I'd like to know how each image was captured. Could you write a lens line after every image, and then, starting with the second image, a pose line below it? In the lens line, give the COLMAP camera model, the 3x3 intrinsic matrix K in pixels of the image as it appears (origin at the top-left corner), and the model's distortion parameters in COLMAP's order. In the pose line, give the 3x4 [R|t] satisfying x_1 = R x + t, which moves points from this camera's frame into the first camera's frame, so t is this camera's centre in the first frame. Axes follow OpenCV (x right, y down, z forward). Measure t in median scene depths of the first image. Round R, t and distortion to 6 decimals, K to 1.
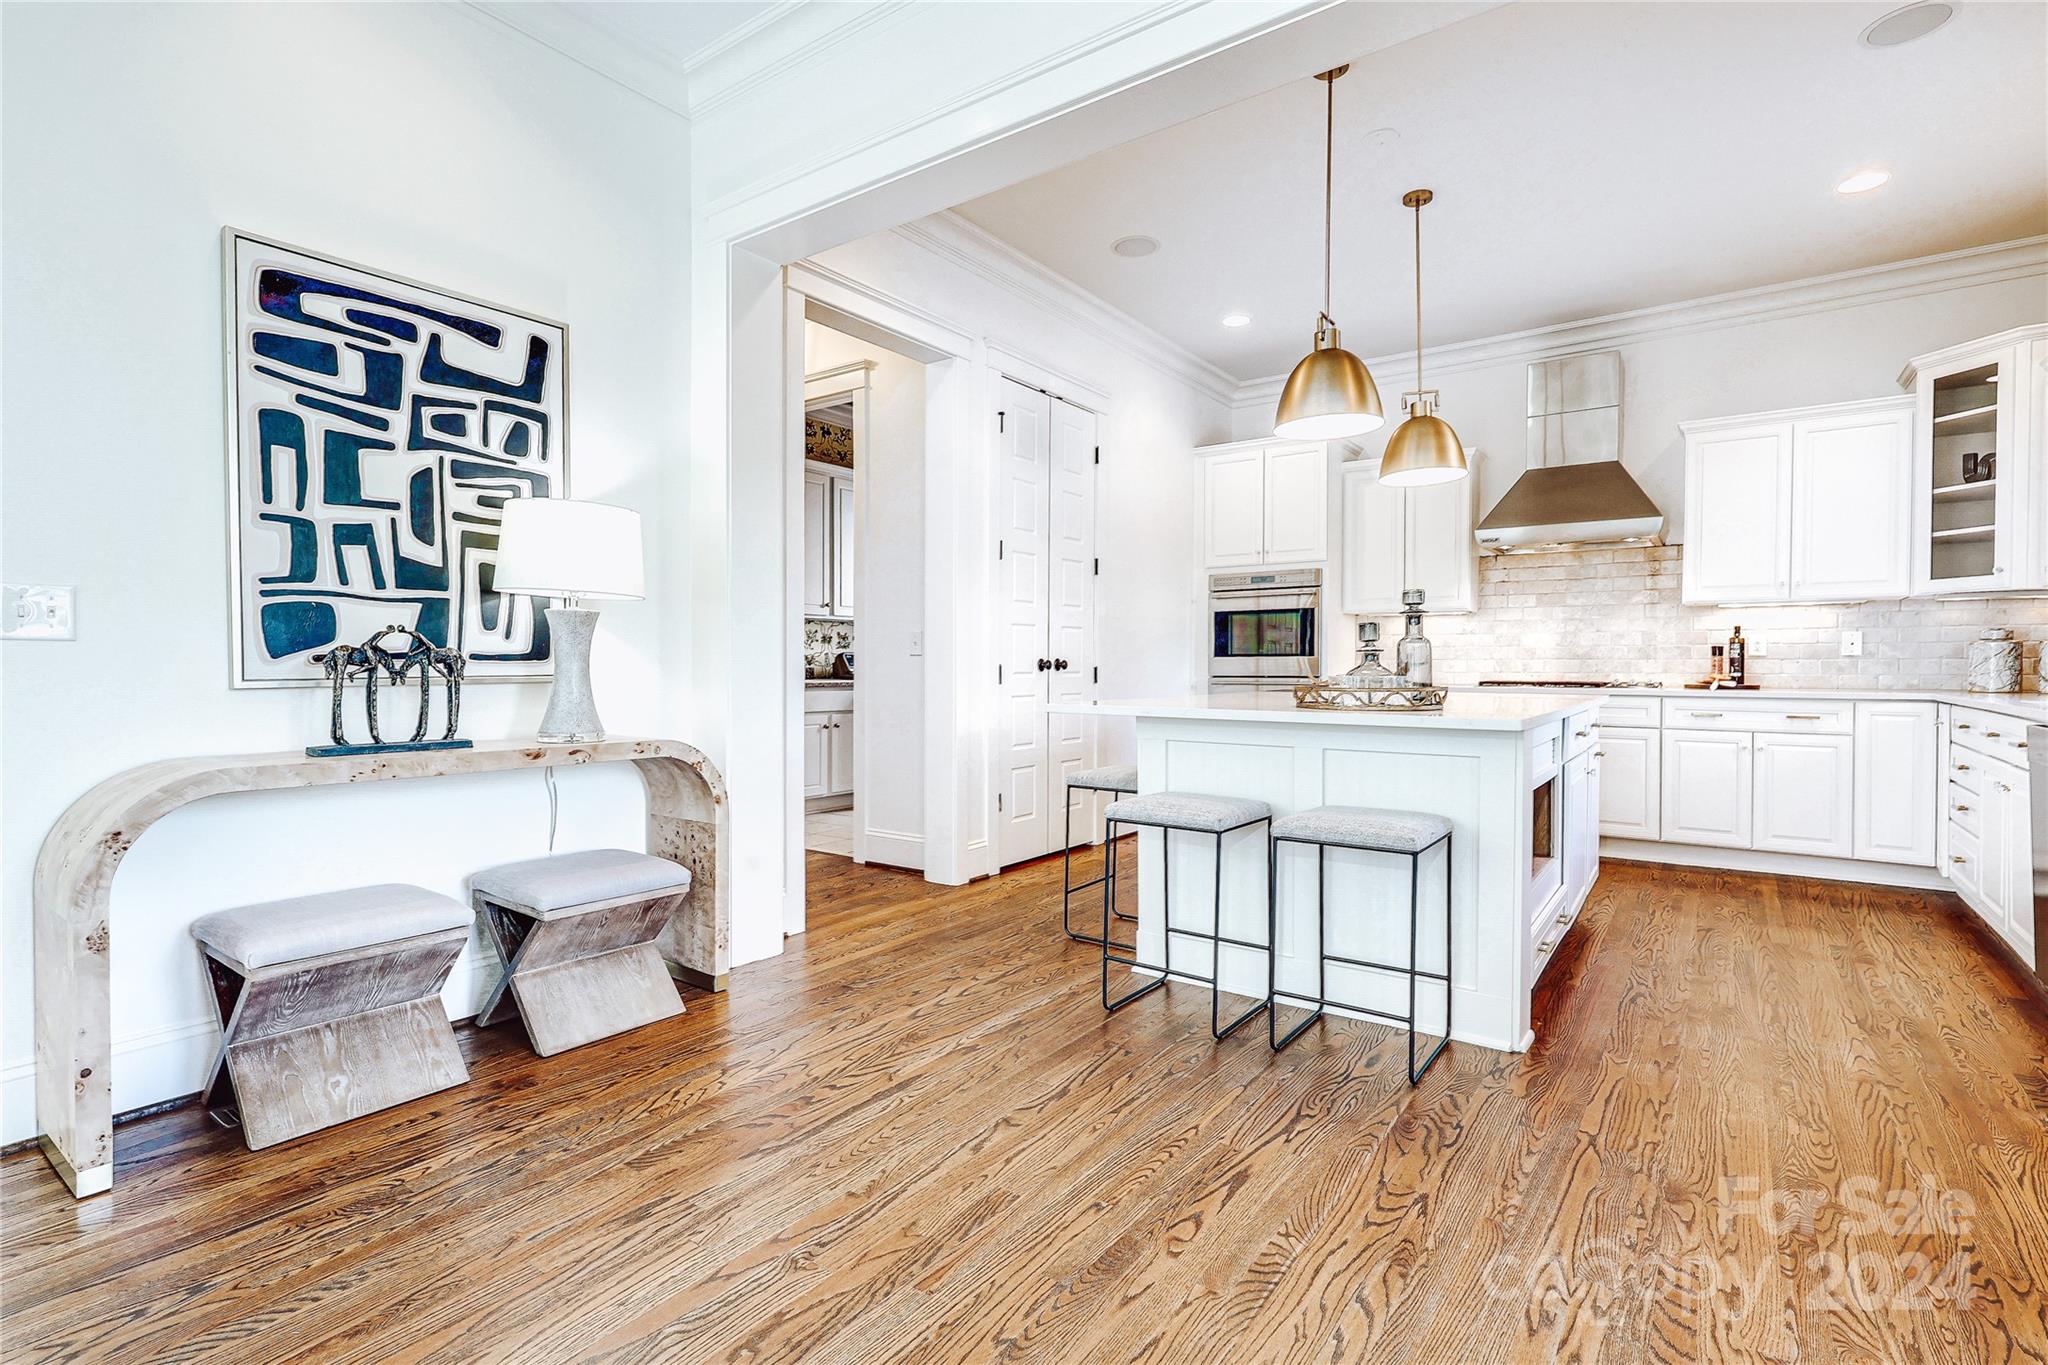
lens RADIAL K [[980.4, 0, 1012.3], [0, 980.4, 688.7], [0, 0, 1]] dist [0.000866, 0.000155]
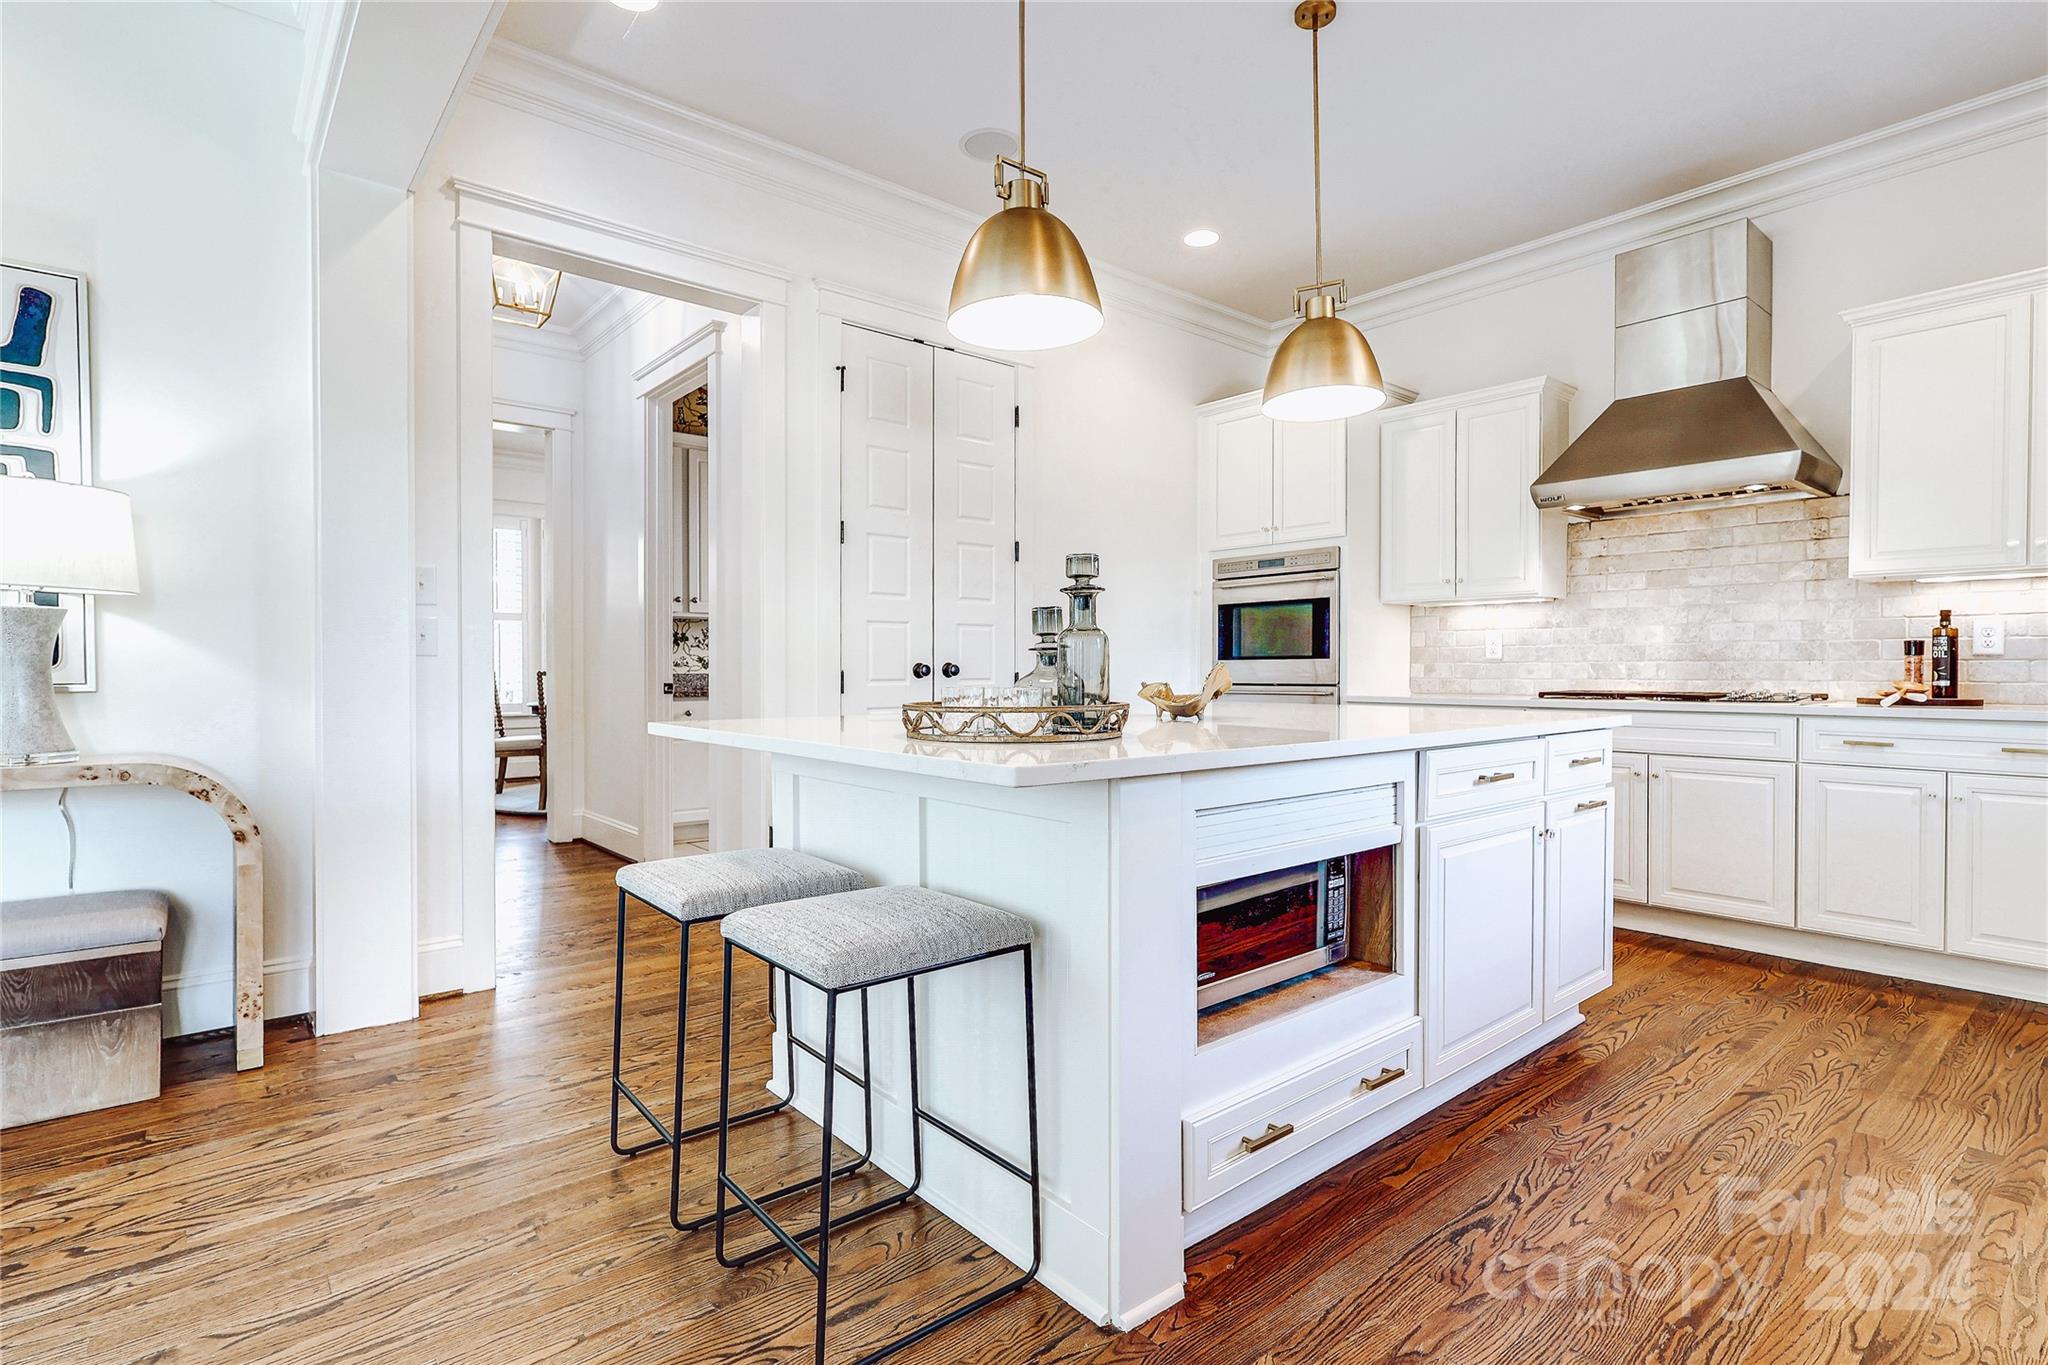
lens RADIAL K [[980.4, 0, 996.7], [0, 980.4, 692.5], [0, 0, 1]] dist [0.000866, 0.000155]
pose [[0.968971, 0.004021, -0.247141, 0.321702], [-0.004175, 0.999991, -0.000102, -0.005897], [0.247138, 0.001131, 0.968980, 0.225434]]
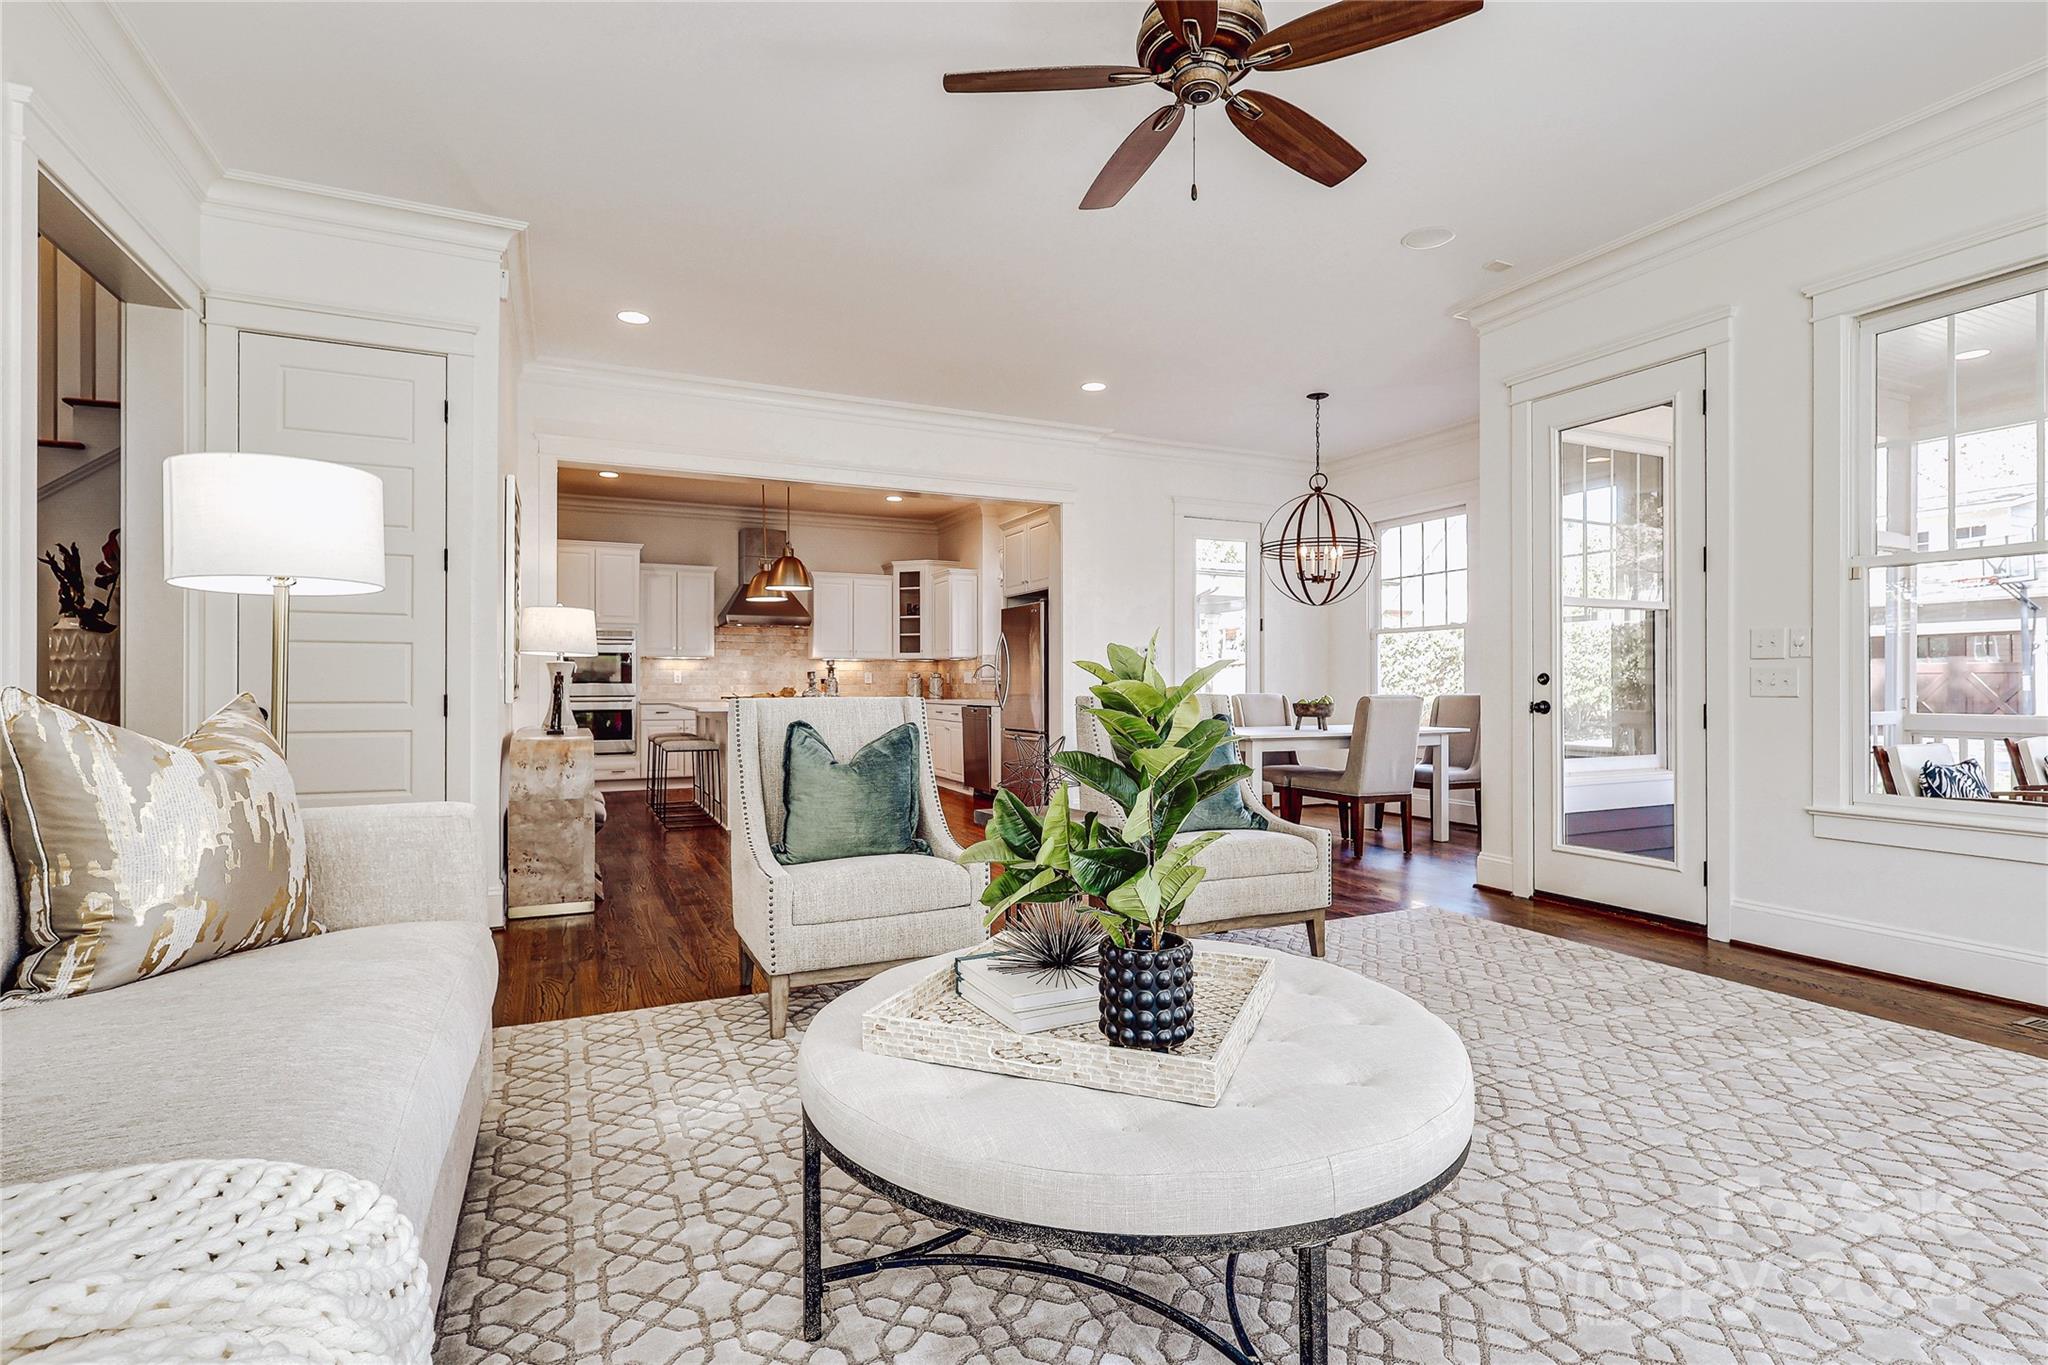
lens RADIAL K [[980.4, 0, 1036.3], [0, 980.4, 690.9], [0, 0, 1]] dist [0.000866, 0.000155]
pose [[0.491862, -0.006392, 0.870649, -1.037636], [0.023725, 0.999700, -0.006064, 0.007932], [-0.870350, 0.023639, 0.491867, -0.506834]]
